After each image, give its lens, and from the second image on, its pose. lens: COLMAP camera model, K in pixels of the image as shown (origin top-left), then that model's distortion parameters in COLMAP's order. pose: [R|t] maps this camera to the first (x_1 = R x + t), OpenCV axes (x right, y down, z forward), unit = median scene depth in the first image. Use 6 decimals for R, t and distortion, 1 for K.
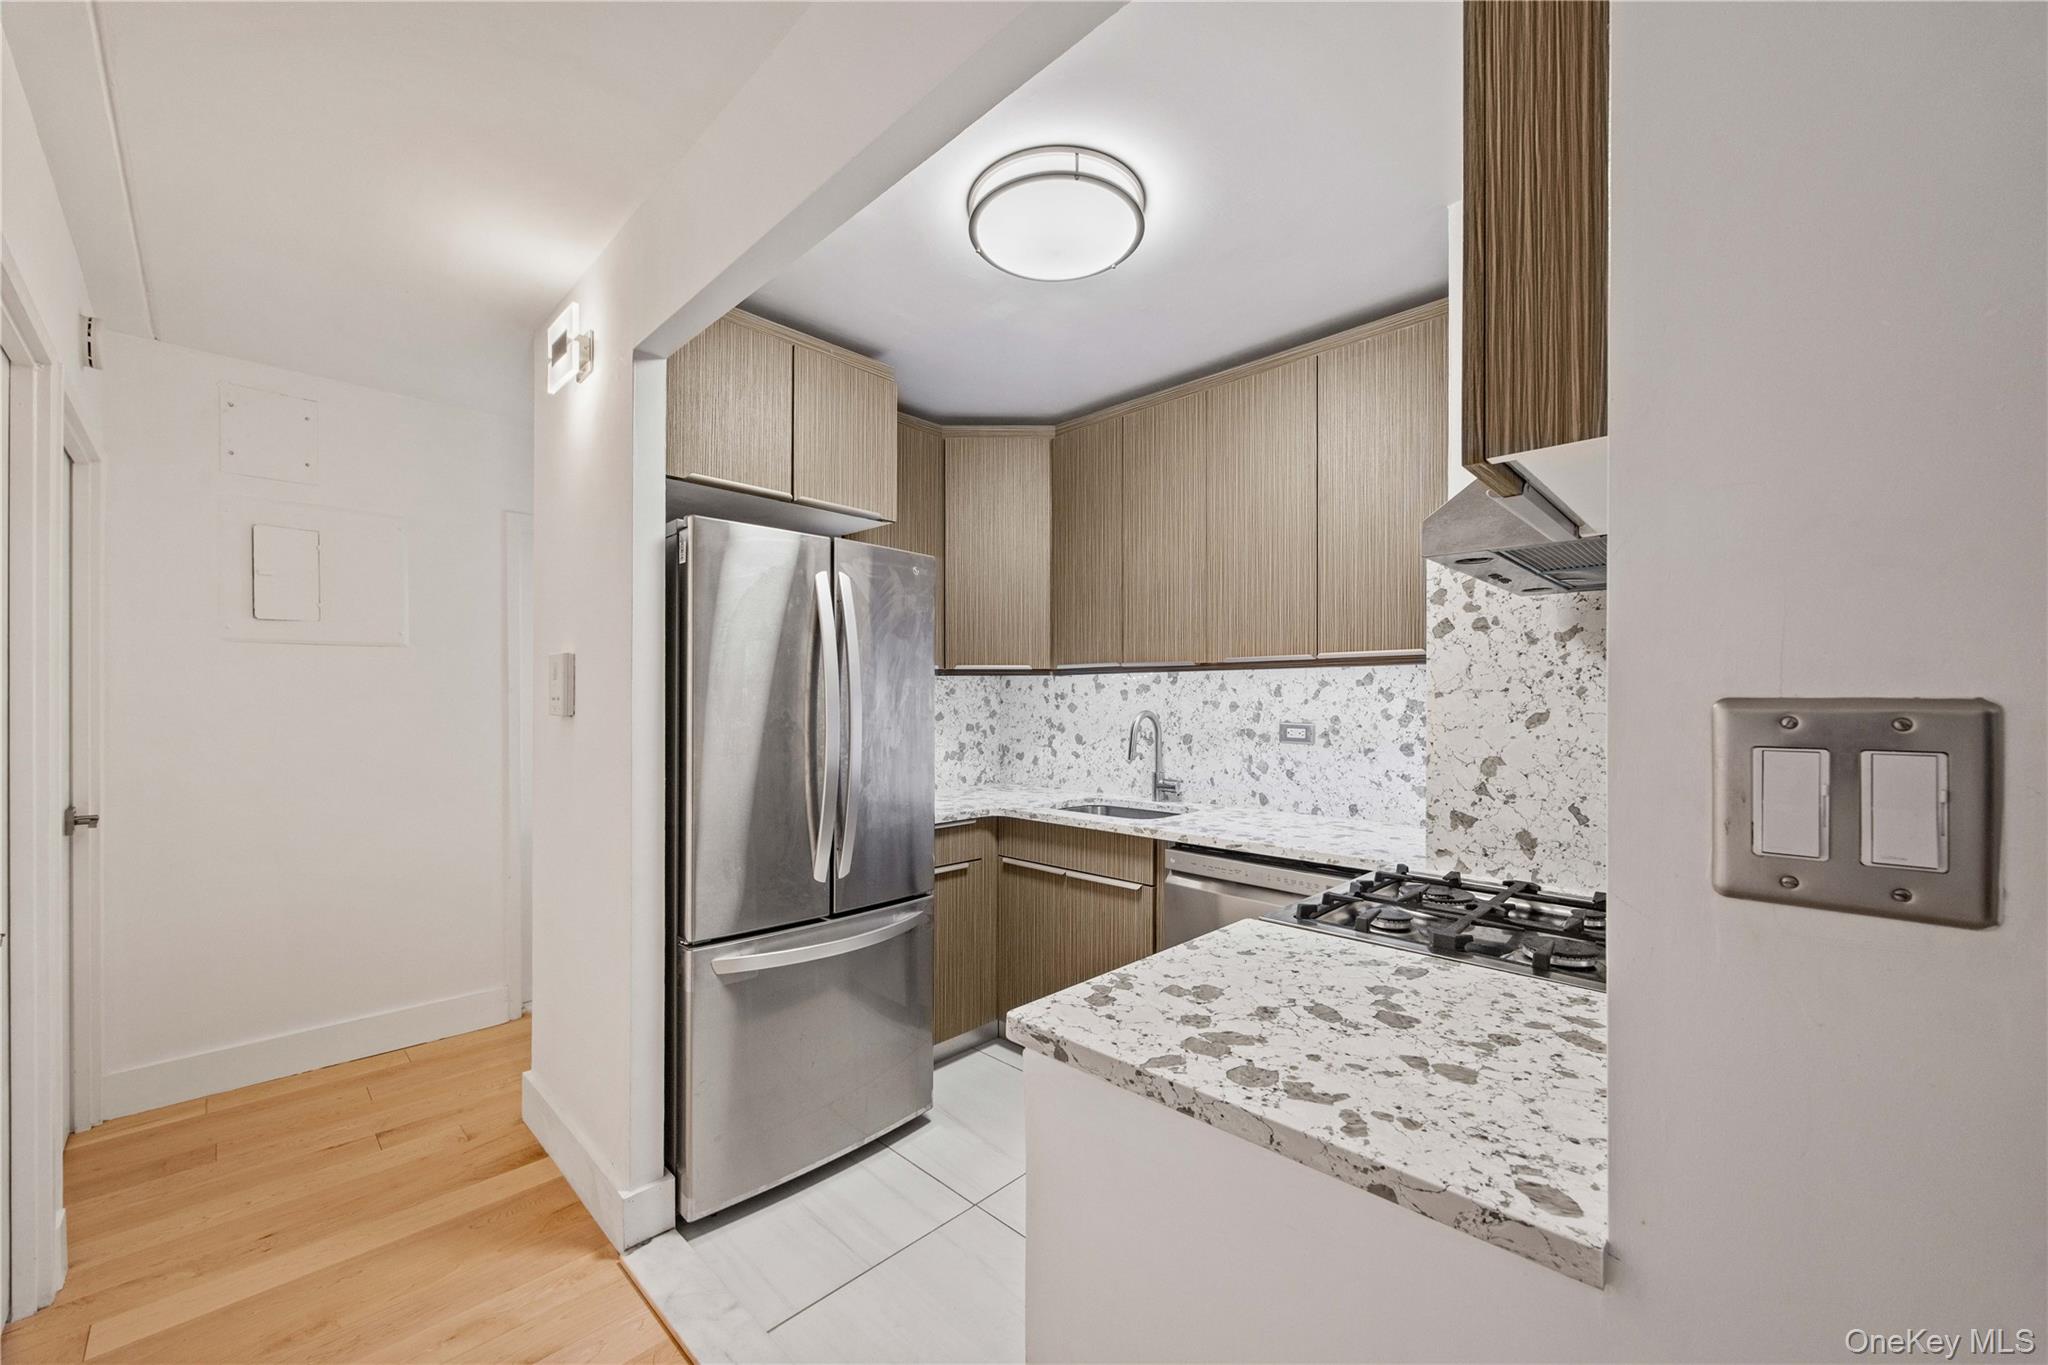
lens RADIAL K [[784.4, 0, 1021.1], [0, 784.4, 699.2], [0, 0, 1]] dist [-0.001040, 0.000285]
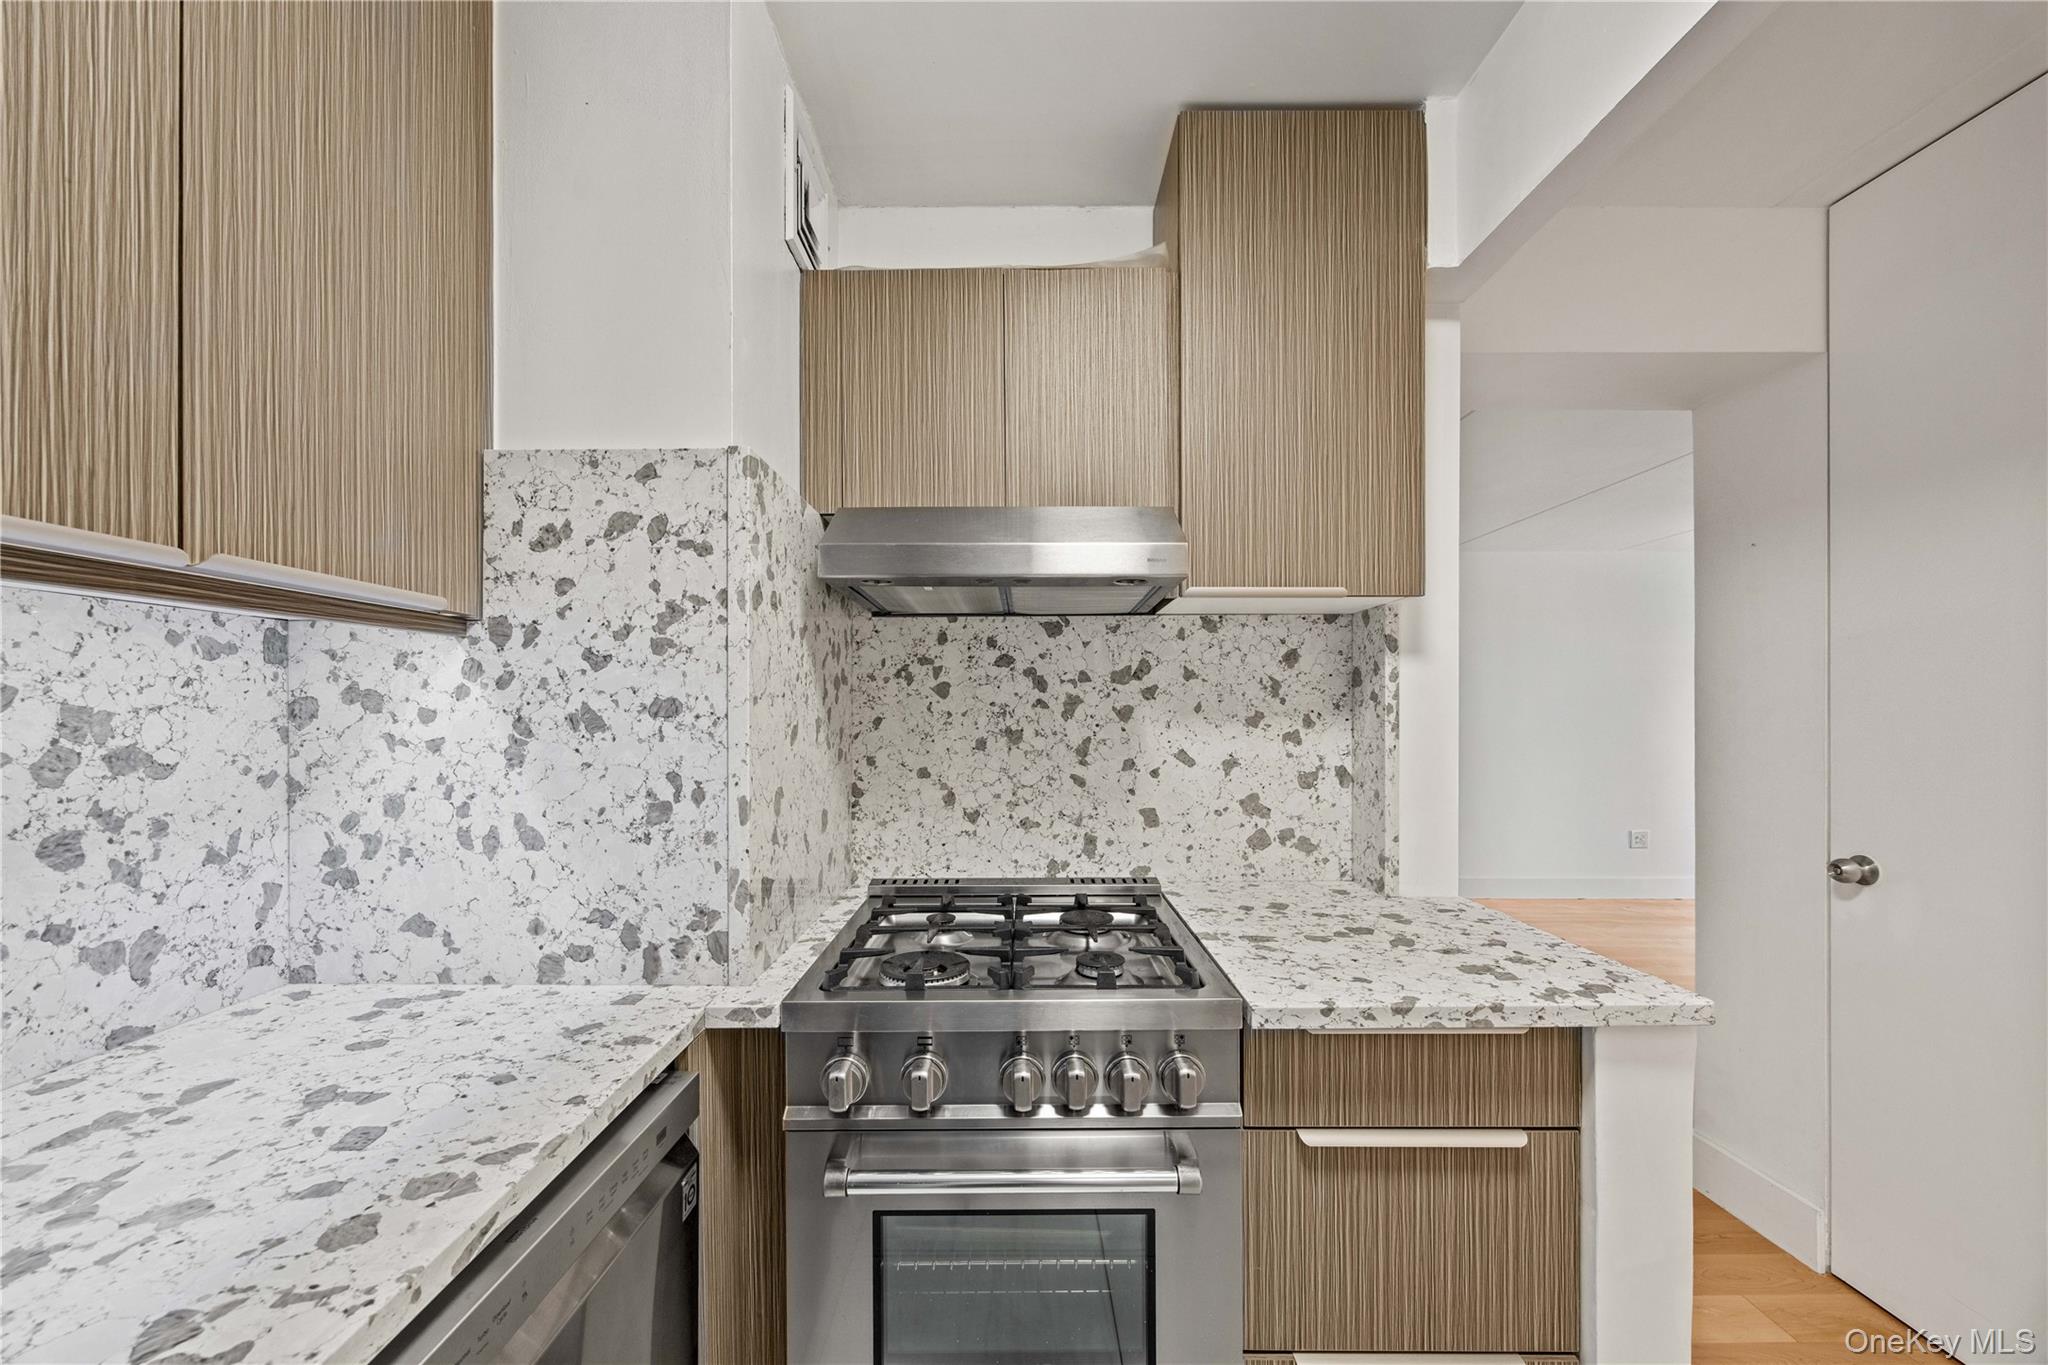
lens RADIAL K [[789.3, 0, 1021.5], [0, 789.3, 713.2], [0, 0, 1]] dist [-0.001972, 0.000082]
pose [[-0.696193, -0.004590, 0.717840, -0.046744], [-0.003277, 0.999989, 0.003215, 0.001092], [-0.717847, -0.000114, -0.696200, 0.871084]]
